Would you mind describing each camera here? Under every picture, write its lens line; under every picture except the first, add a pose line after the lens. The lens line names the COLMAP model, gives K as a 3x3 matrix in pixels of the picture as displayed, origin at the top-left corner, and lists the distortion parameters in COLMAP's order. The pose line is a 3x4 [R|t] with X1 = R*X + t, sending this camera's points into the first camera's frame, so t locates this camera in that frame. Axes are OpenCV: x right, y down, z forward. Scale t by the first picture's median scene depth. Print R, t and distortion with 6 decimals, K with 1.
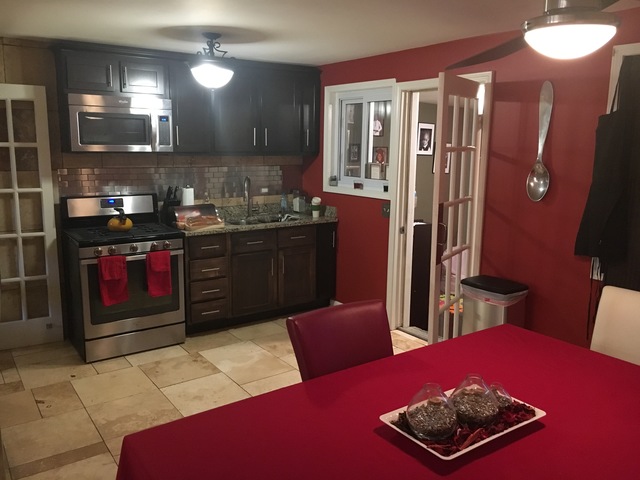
lens RADIAL K [[547.0, 0, 320.0], [0, 547.0, 240.0], [0, 0, 1]] dist [0.076766, -0.109052]
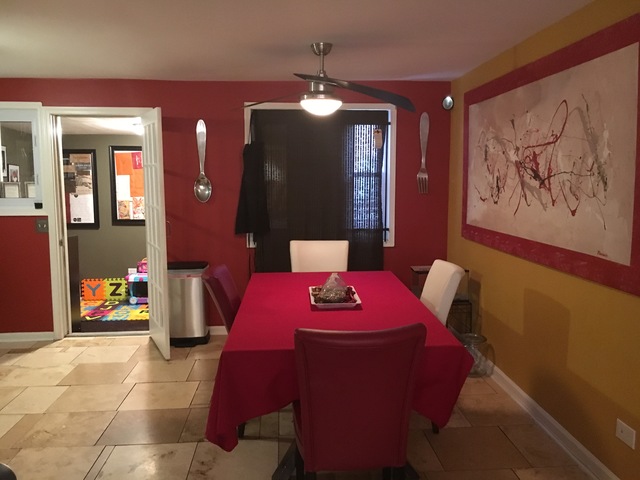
lens RADIAL K [[547.0, 0, 320.0], [0, 547.0, 240.0], [0, 0, 1]] dist [0.076766, -0.109052]
pose [[0.521732, -0.116401, 0.845131, -0.637567], [0.158451, 0.986633, 0.038073, 0.019770], [-0.838266, 0.114048, 0.533201, -0.001155]]
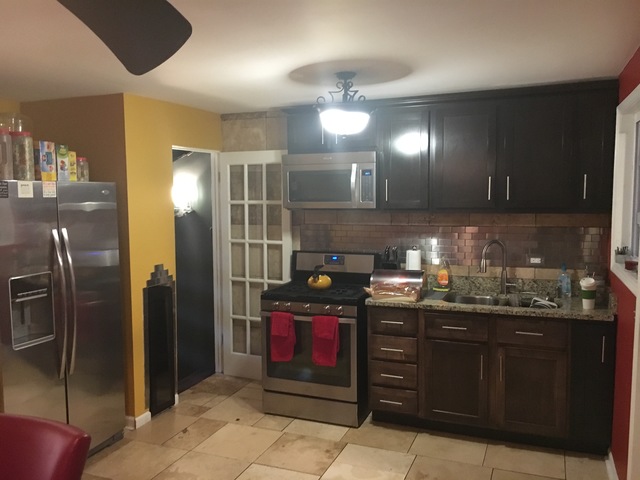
lens RADIAL K [[547.0, 0, 320.0], [0, 547.0, 240.0], [0, 0, 1]] dist [0.076766, -0.109052]
pose [[0.538325, 0.054351, -0.840983, 0.453601], [-0.132918, 0.990904, -0.021042, -0.082655], [0.832189, 0.123110, 0.540652, 0.472546]]
